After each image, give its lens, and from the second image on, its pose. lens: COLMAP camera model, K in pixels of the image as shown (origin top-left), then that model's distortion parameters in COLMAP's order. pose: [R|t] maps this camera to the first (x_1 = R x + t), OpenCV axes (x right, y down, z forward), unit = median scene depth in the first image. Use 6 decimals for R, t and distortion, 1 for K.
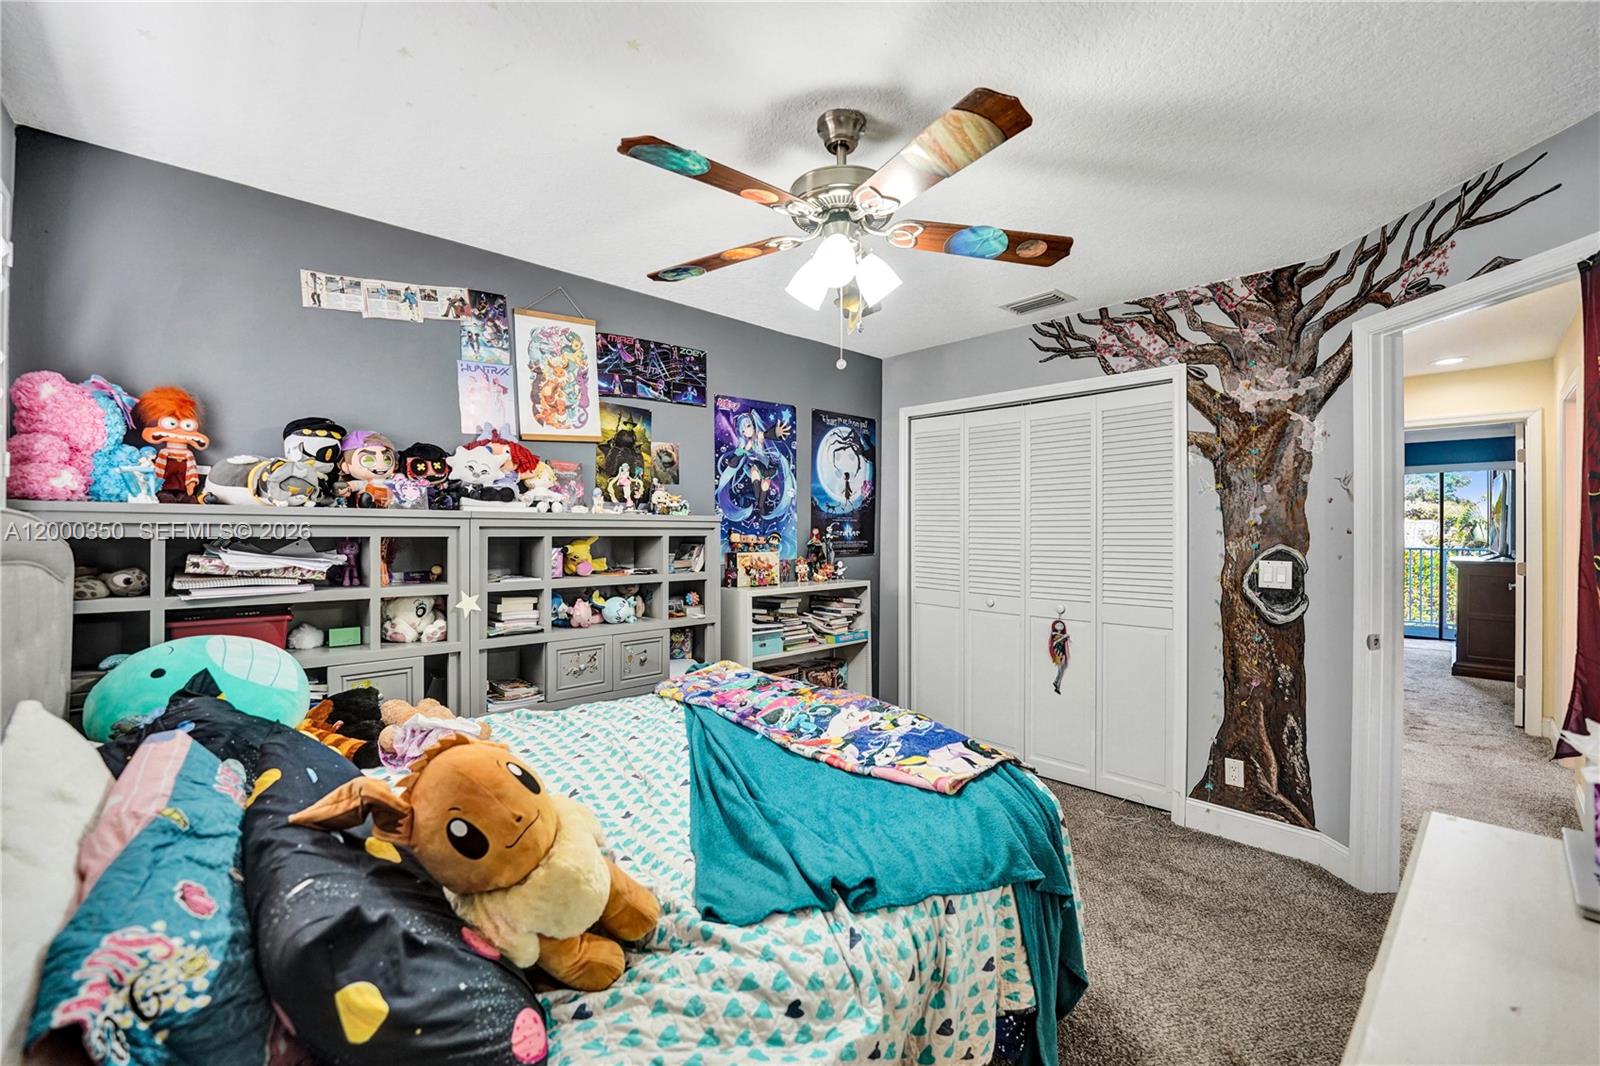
lens RADIAL K [[666.9, 0, 802.6], [0, 666.9, 529.7], [0, 0, 1]] dist [-0.002459, -0.000055]
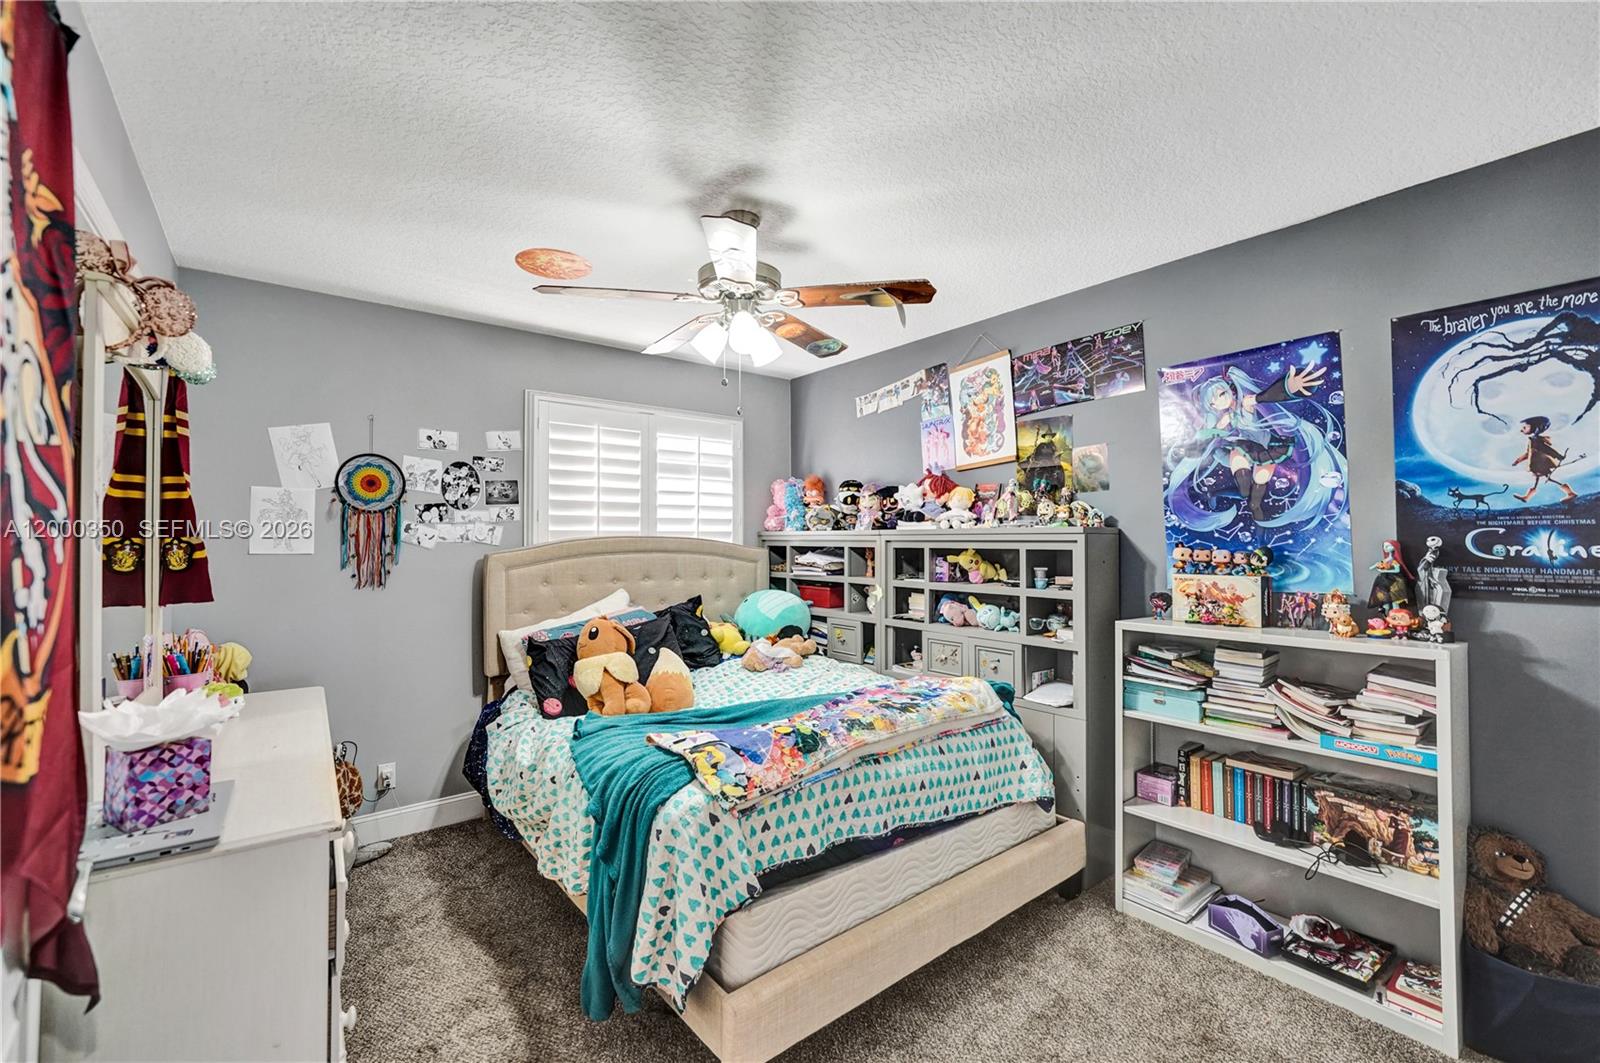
lens RADIAL K [[705.6, 0, 802.3], [0, 705.6, 535.4], [0, 0, 1]] dist [-0.000132, 0.000194]
pose [[-0.113358, -0.011428, -0.993489, 0.810078], [-0.001368, 0.999935, -0.011346, 0.001410], [0.993553, 0.000073, -0.113366, 0.752042]]
